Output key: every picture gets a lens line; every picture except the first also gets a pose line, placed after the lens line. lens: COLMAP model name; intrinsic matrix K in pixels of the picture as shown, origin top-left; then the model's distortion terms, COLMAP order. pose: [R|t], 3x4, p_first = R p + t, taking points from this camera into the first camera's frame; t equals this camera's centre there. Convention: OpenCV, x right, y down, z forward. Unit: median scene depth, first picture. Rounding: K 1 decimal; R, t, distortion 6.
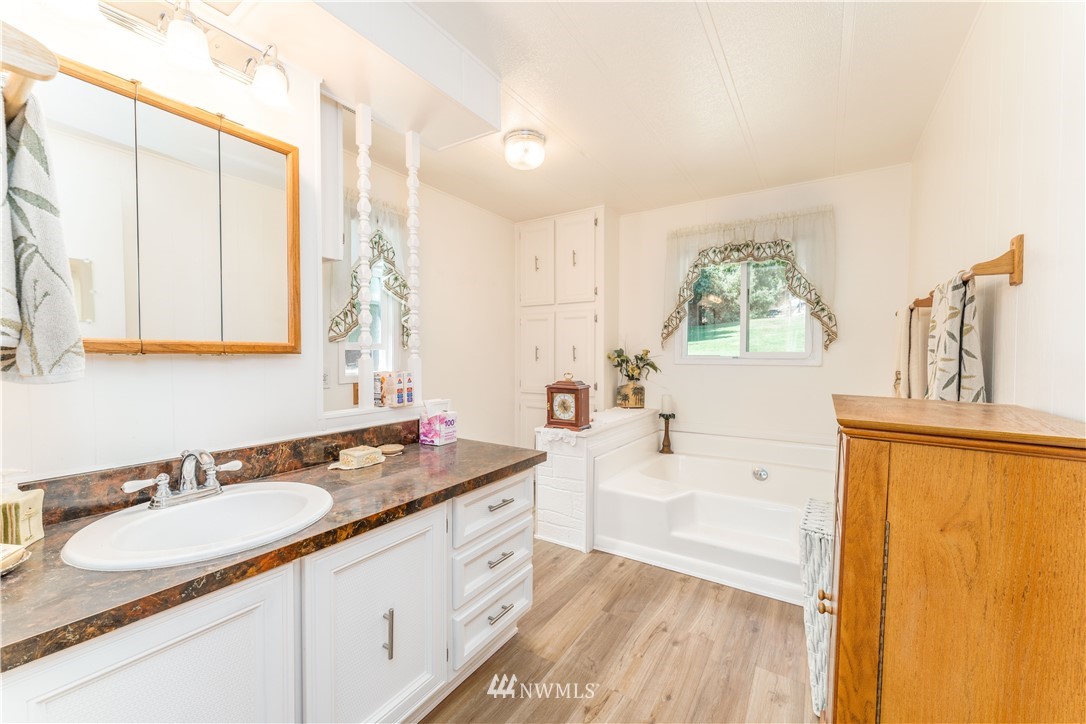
lens RADIAL K [[433.4, 0, 535.8], [0, 433.4, 362.0], [0, 0, 1]] dist [0.002463, -0.000488]
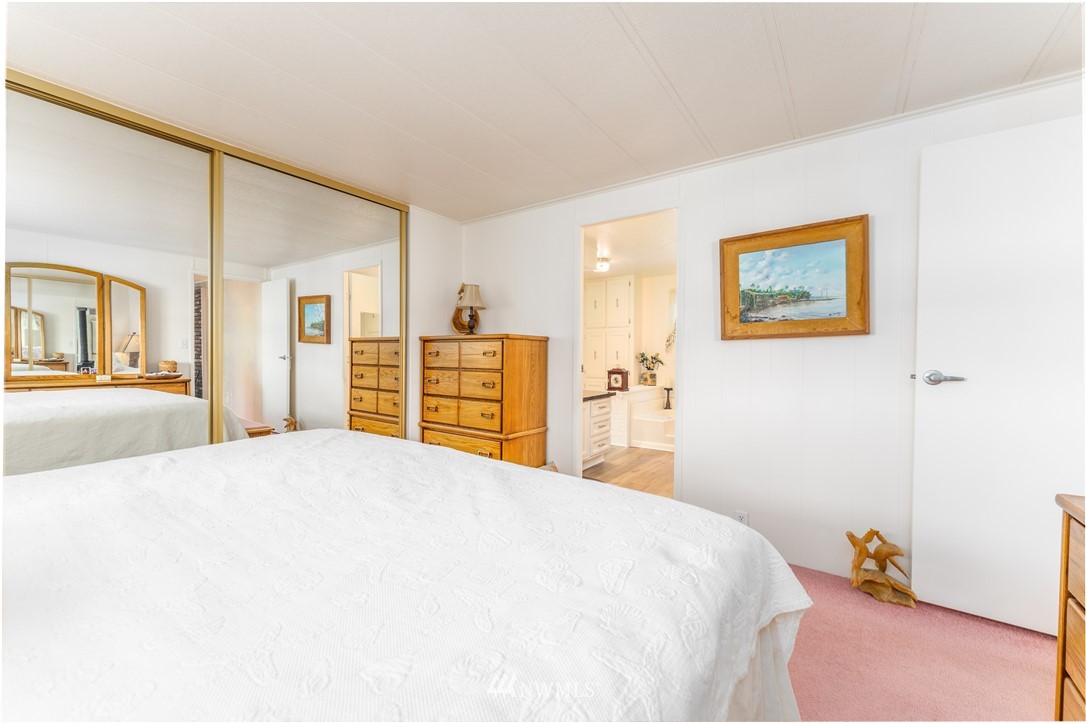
lens RADIAL K [[433.4, 0, 527.6], [0, 433.4, 355.7], [0, 0, 1]] dist [0.002463, -0.000488]
pose [[0.997910, 0.005344, -0.064398, -0.177504], [-0.005990, 0.999934, -0.009840, 0.003219], [0.064341, 0.010205, 0.997876, -0.880845]]
